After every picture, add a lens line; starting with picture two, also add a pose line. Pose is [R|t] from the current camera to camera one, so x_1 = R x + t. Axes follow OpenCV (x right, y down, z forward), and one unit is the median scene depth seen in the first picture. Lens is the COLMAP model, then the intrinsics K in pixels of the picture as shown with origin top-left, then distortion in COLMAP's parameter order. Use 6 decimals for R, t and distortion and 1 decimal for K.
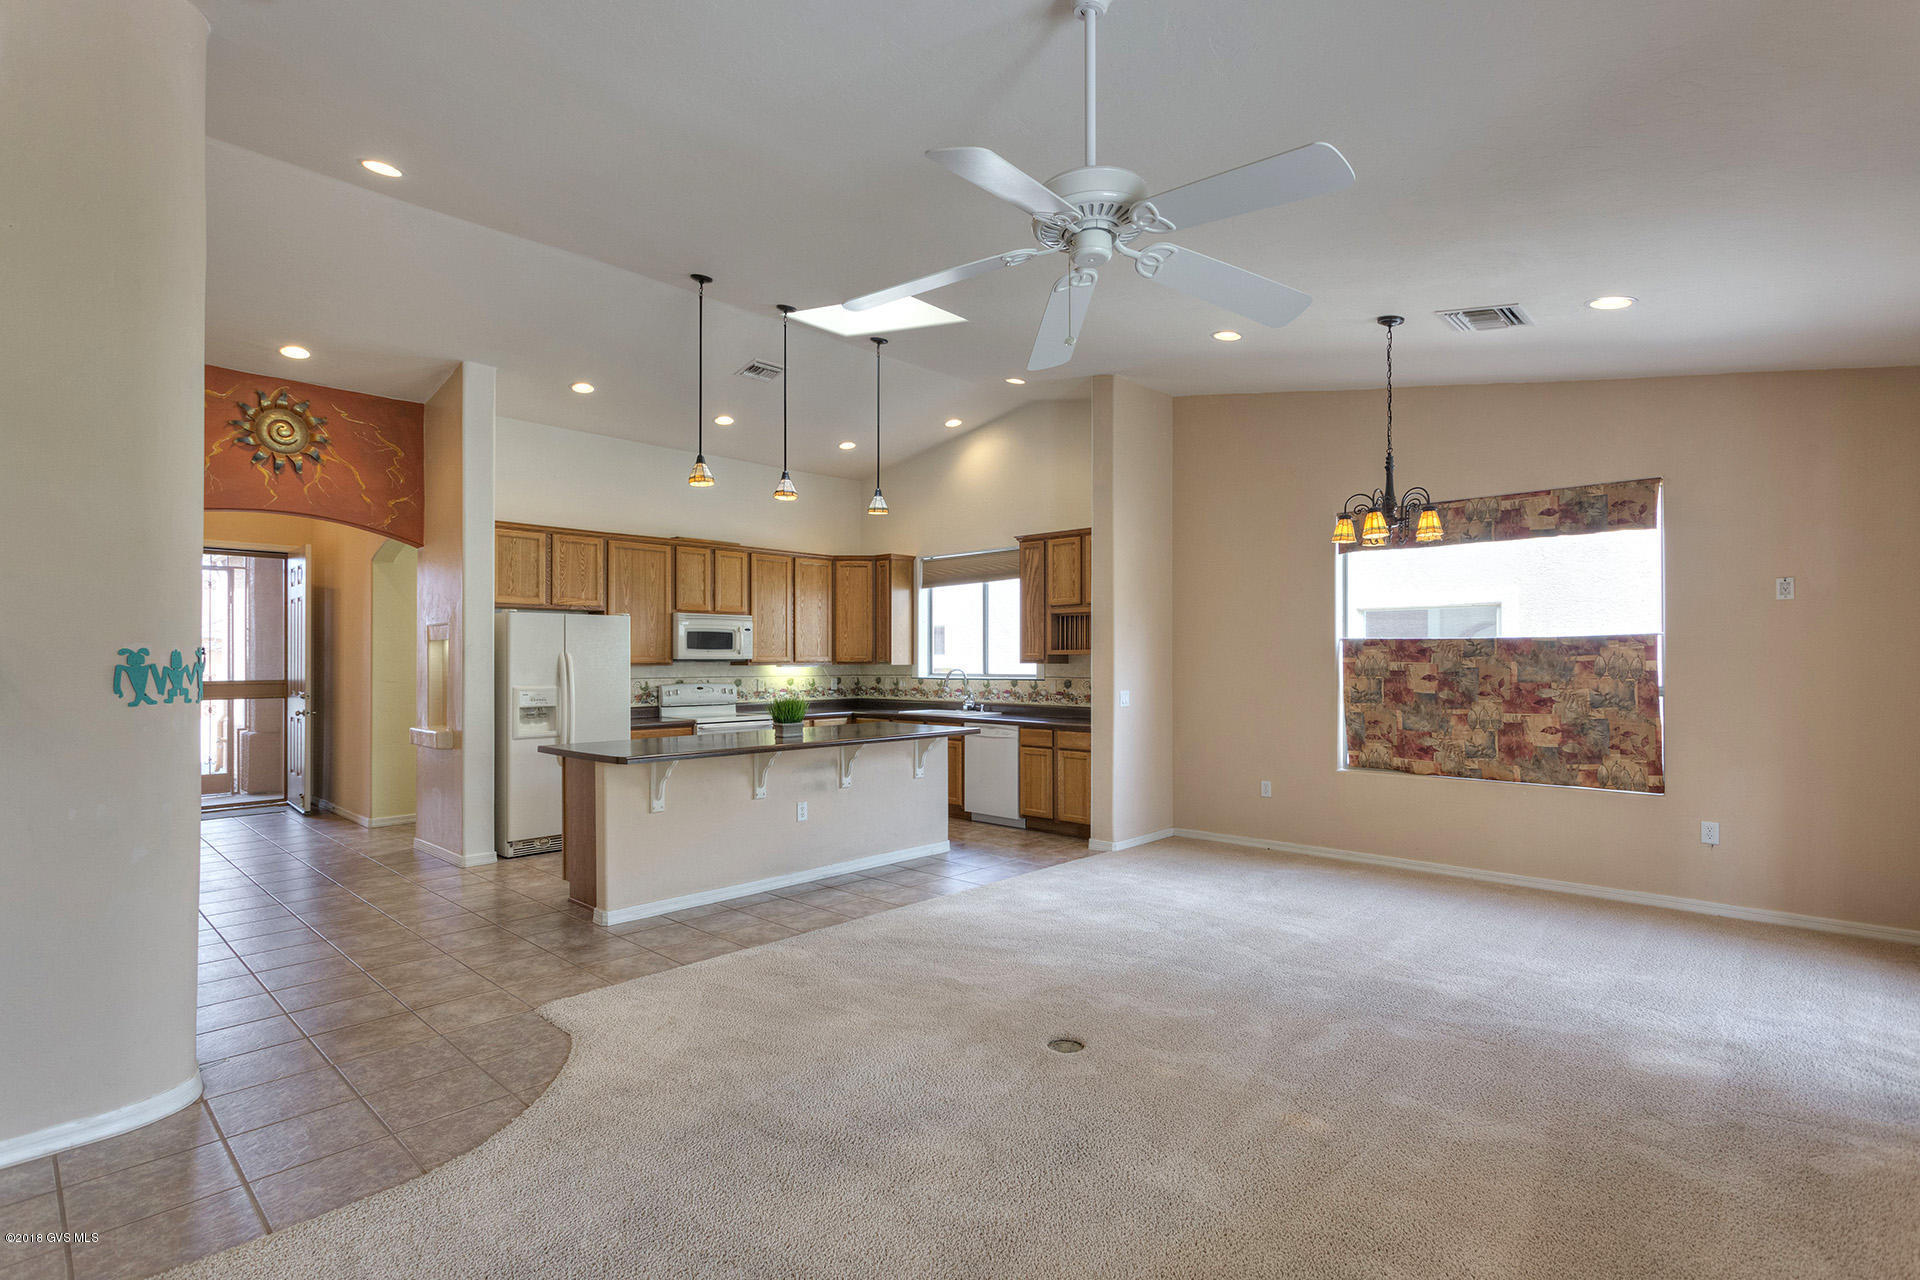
lens RADIAL K [[911.6, 0, 958.1], [0, 911.6, 649.9], [0, 0, 1]] dist [0.001203, 0.003661]
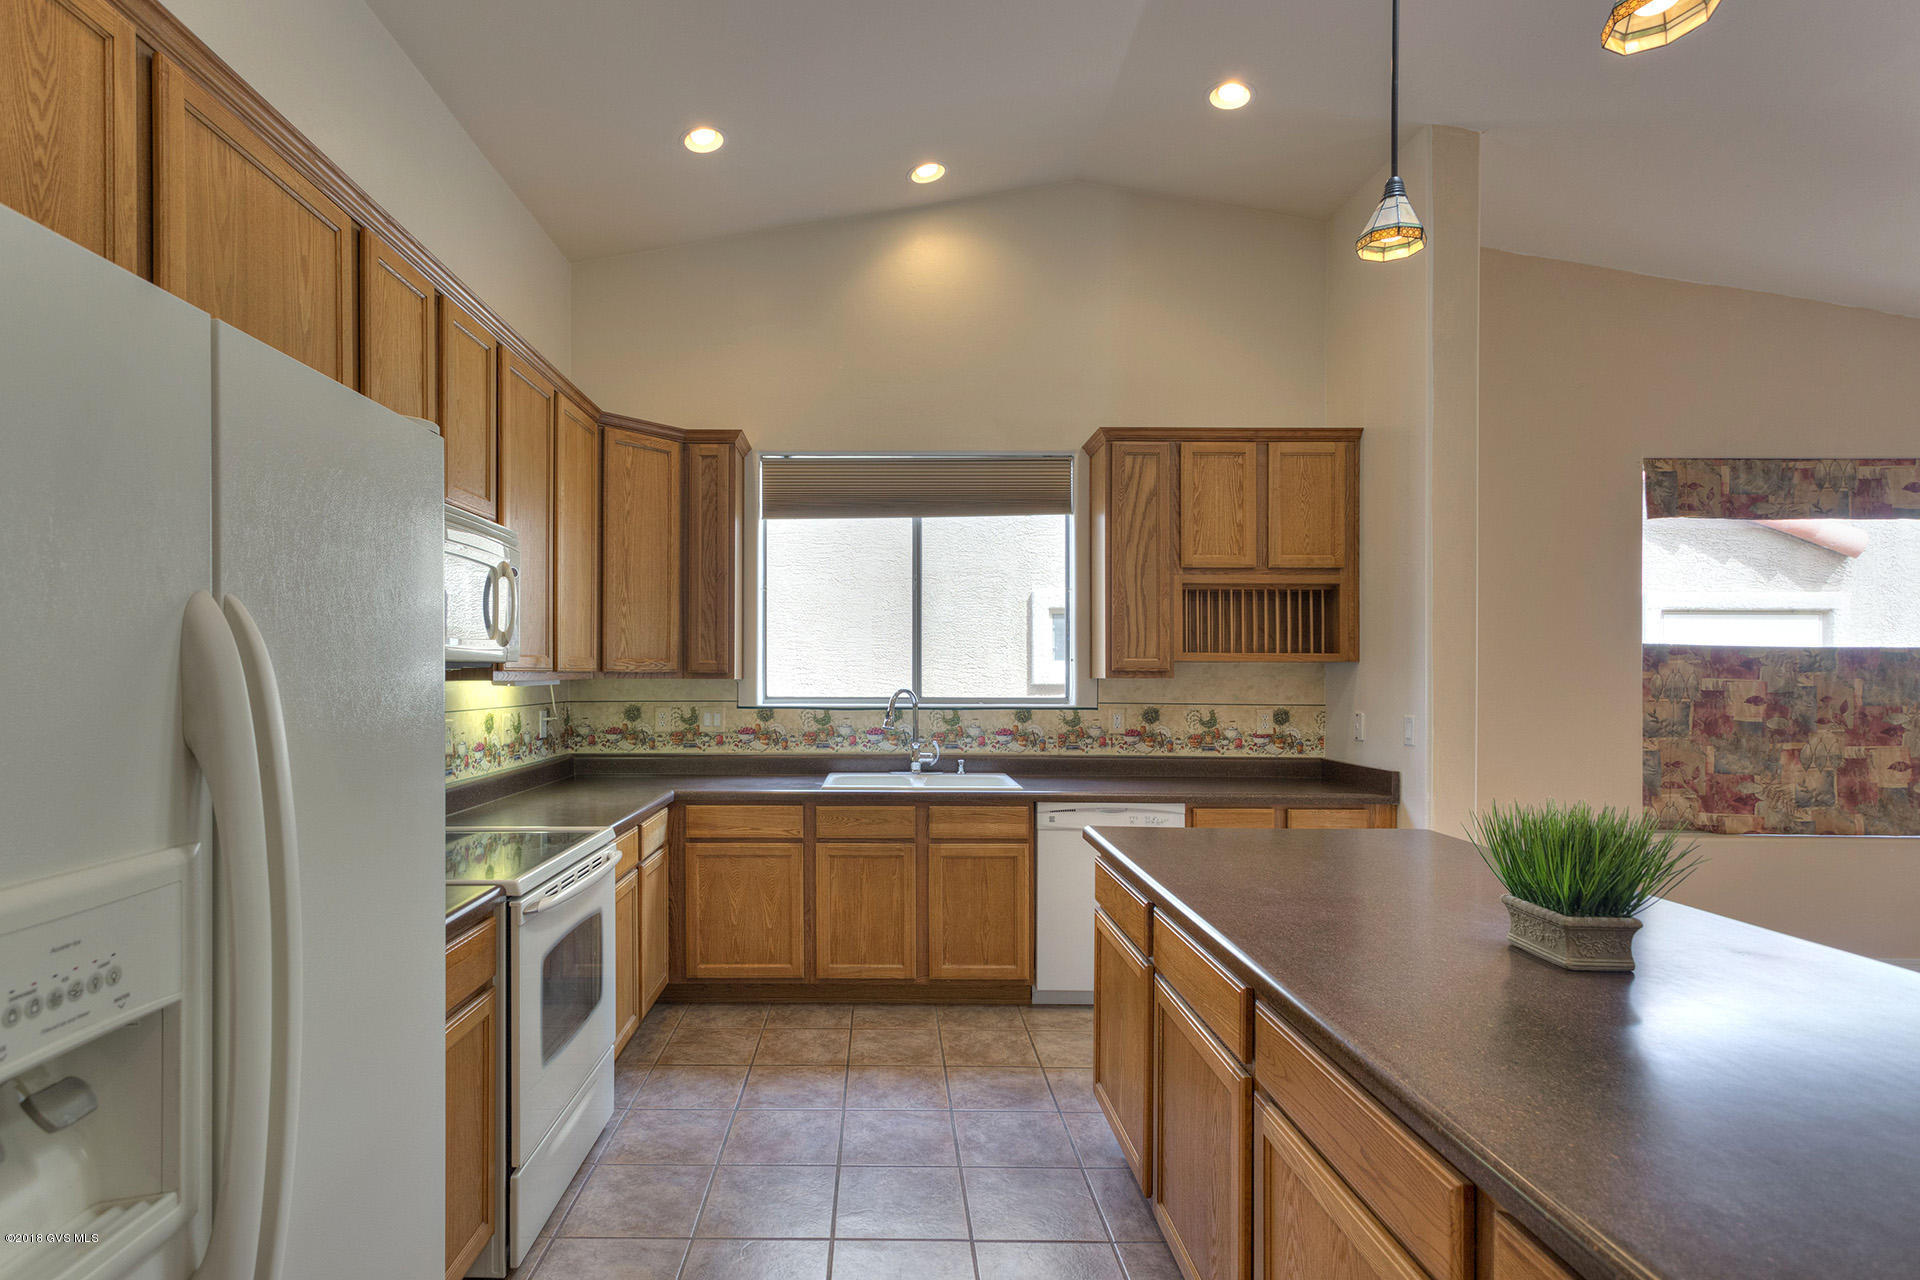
lens RADIAL K [[911.6, 0, 916.8], [0, 911.6, 669.2], [0, 0, 1]] dist [0.001203, 0.003661]
pose [[0.735129, 0.007893, 0.677881, -0.469388], [-0.014569, 0.999885, 0.004157, 0.012553], [-0.677770, -0.012932, 0.735160, 0.922142]]
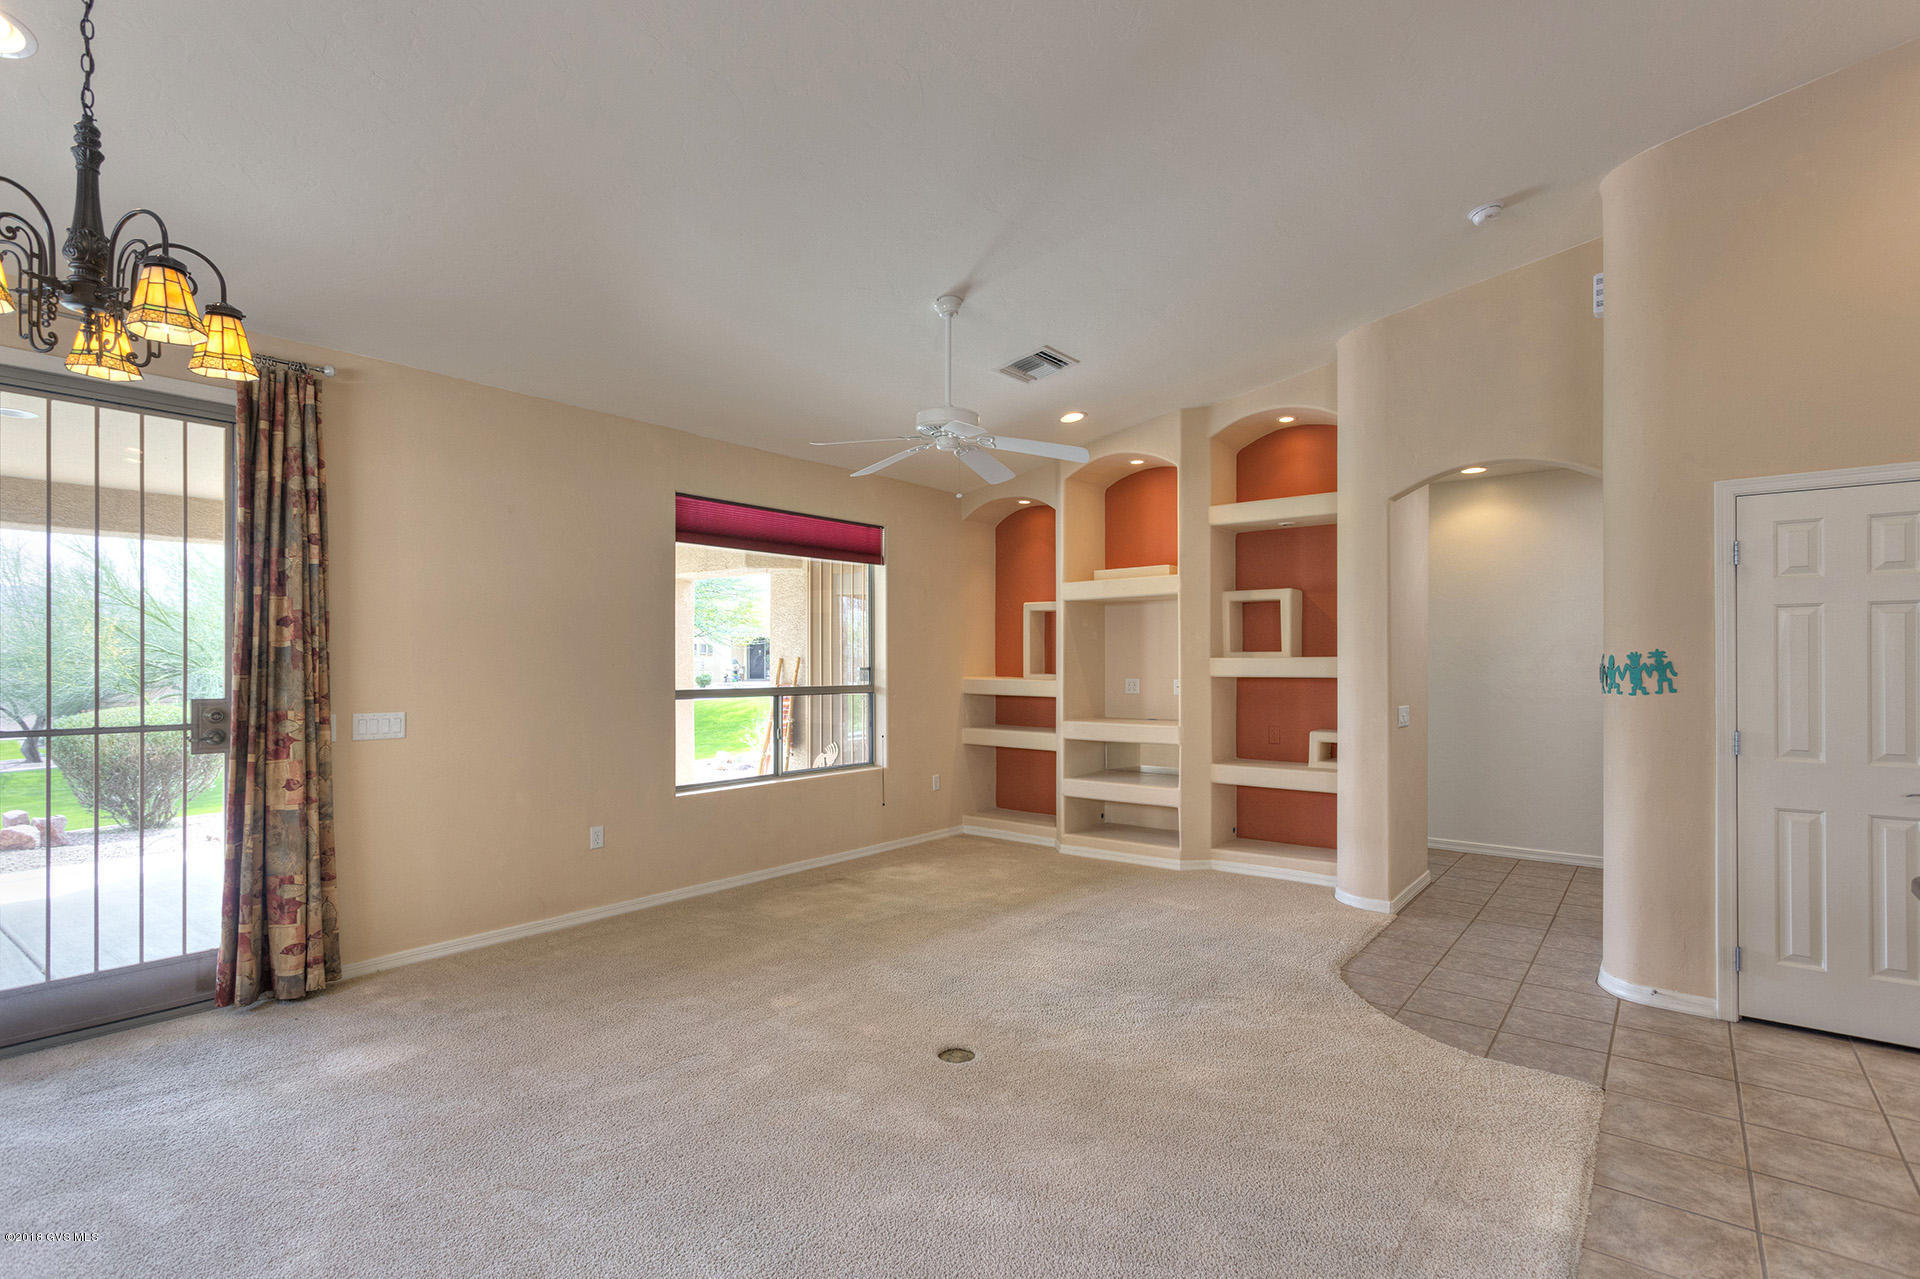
lens RADIAL K [[911.6, 0, 967.3], [0, 911.6, 653.3], [0, 0, 1]] dist [0.001203, 0.003661]
pose [[-0.996178, 0.000030, -0.087346, 0.103598], [0.002272, 0.999671, -0.025568, 0.014520], [0.087316, -0.025668, -0.995850, 1.070107]]
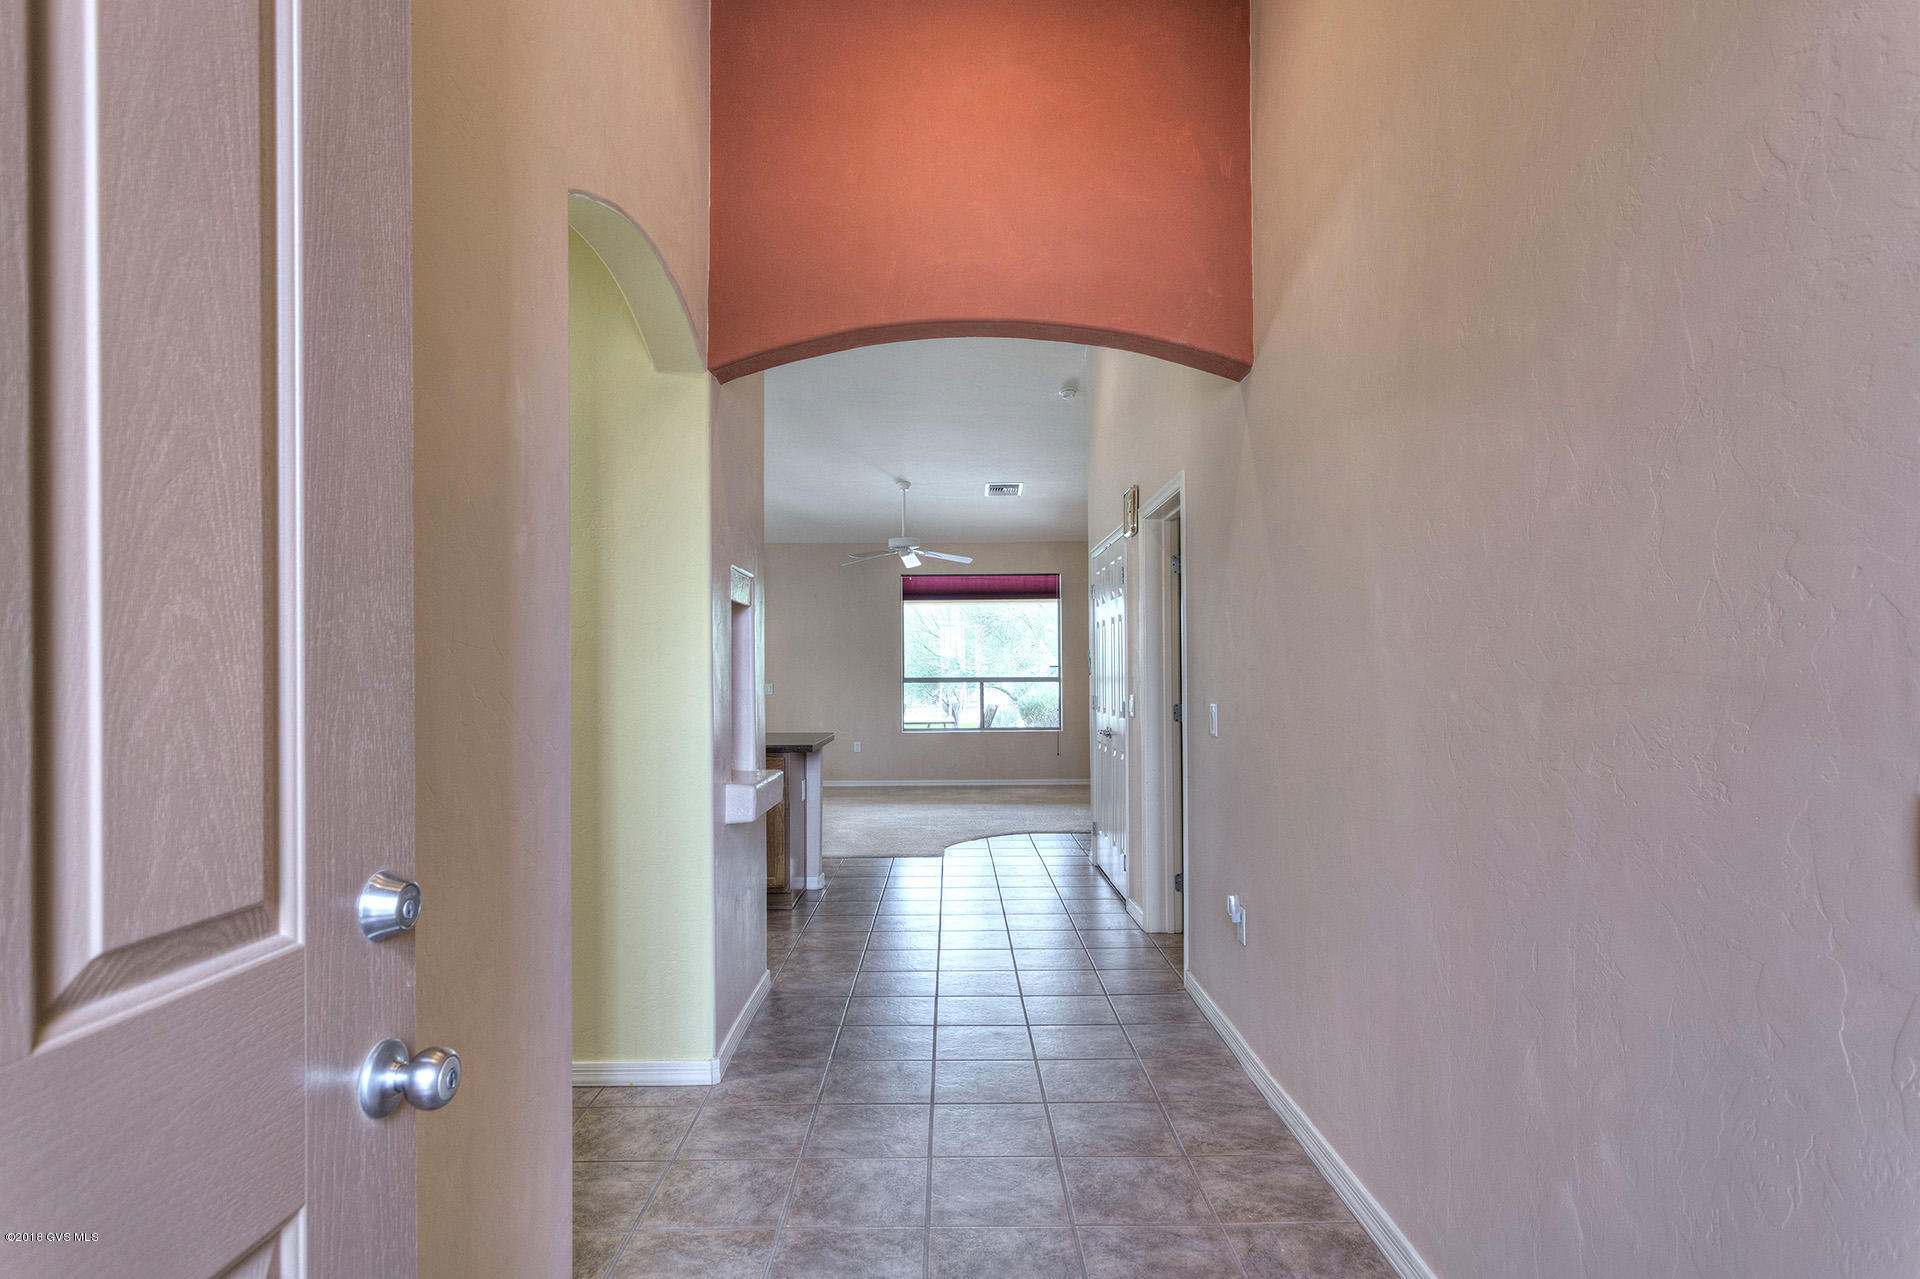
lens RADIAL K [[1105.6, 0, 966.3], [0, 1105.6, 651.4], [0, 0, 1]] dist [-0.000784, -0.000003]
pose [[-0.699552, 0.015635, 0.714411, -1.255817], [-0.006509, 0.999580, -0.028250, 0.036140], [-0.714552, -0.024412, -0.699156, 1.522775]]
